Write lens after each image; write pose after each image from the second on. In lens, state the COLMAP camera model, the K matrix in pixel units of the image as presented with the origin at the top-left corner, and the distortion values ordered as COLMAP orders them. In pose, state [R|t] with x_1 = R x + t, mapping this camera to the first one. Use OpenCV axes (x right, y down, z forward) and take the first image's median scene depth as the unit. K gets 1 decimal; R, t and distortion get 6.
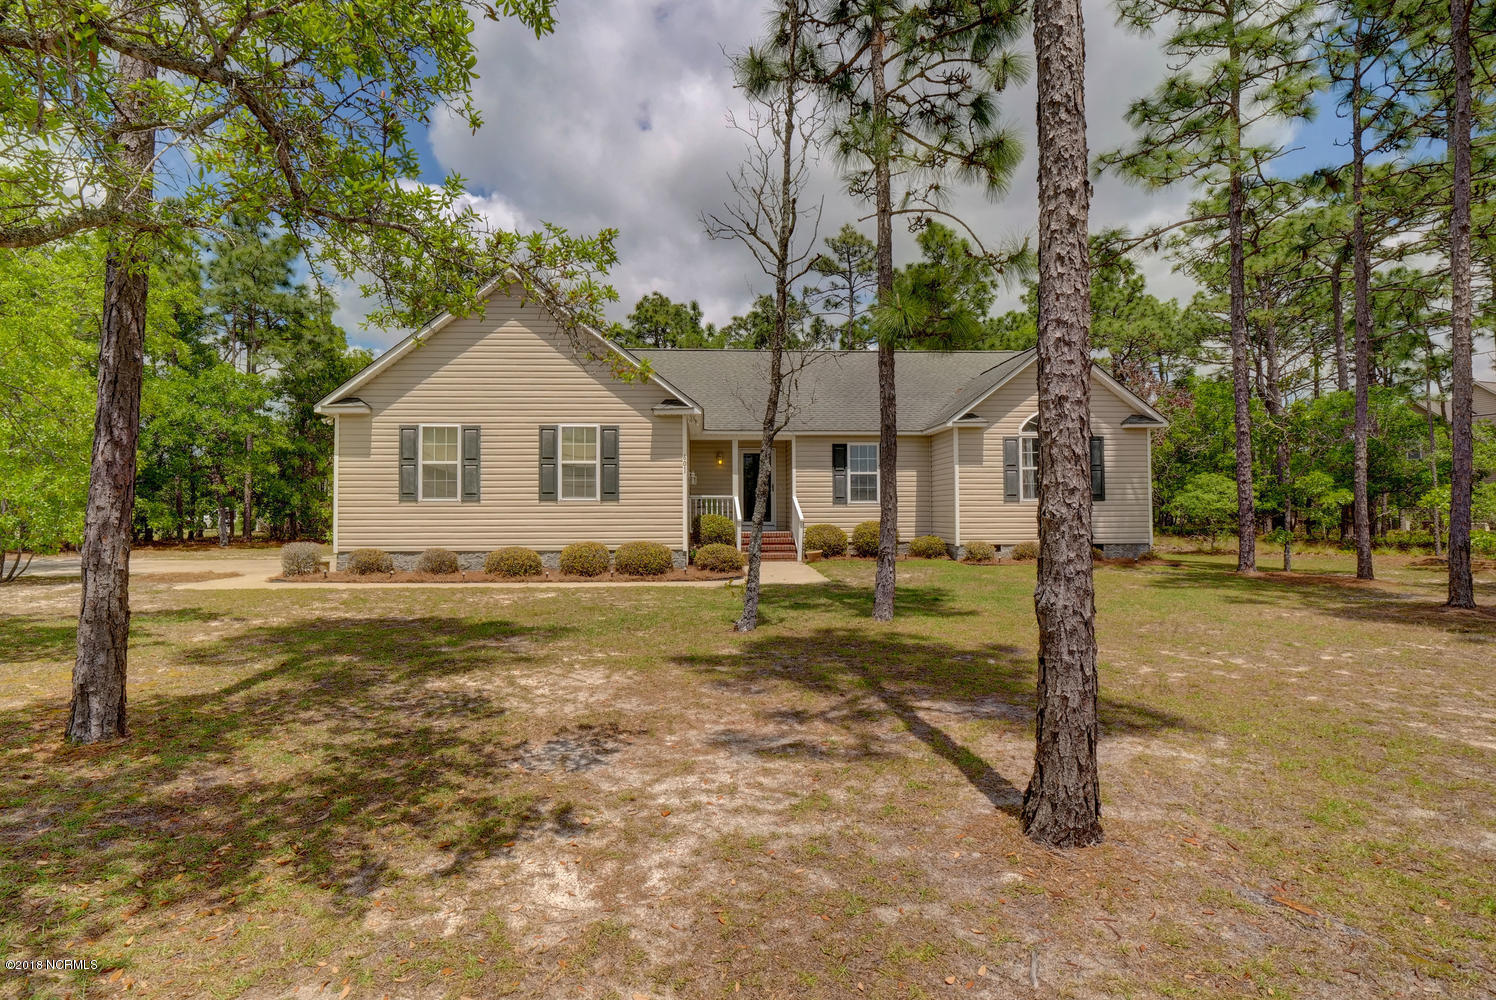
lens RADIAL K [[699.3, 0, 748.0], [0, 699.3, 500.0], [0, 0, 1]] dist [0.001880, 0.000077]
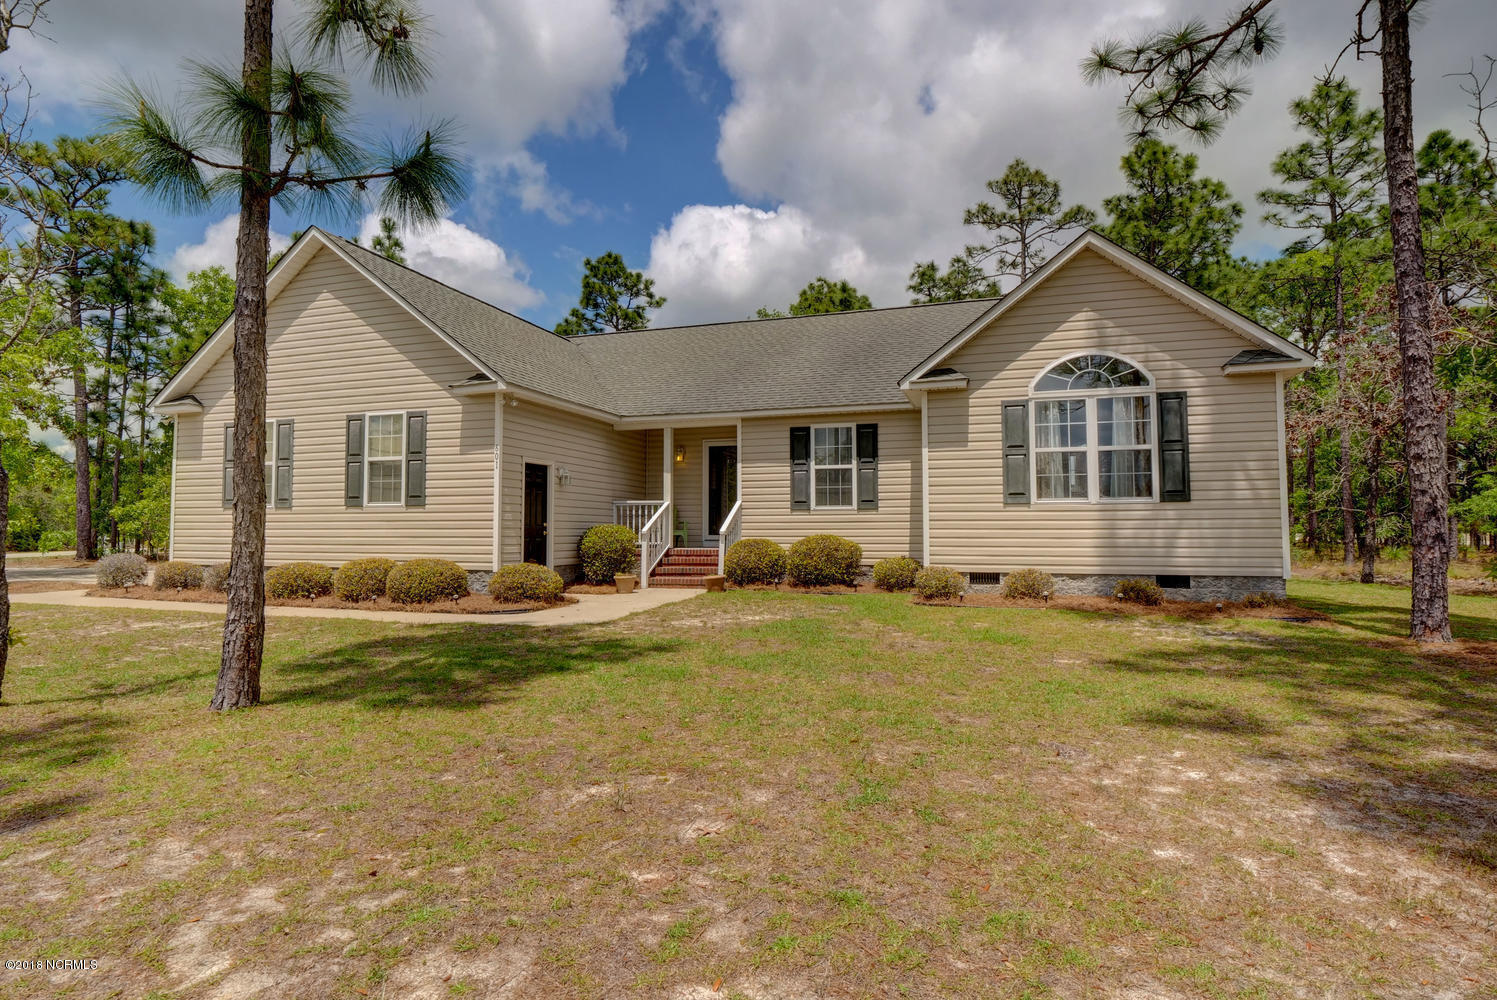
lens RADIAL K [[744.6, 0, 748.5], [0, 744.6, 500.0], [0, 0, 1]] dist [-0.000027, 0.000067]
pose [[0.936433, -0.011048, -0.350673, 0.449376], [0.004791, 0.999814, -0.018706, 0.011592], [0.350815, 0.015837, 0.936311, 0.340726]]
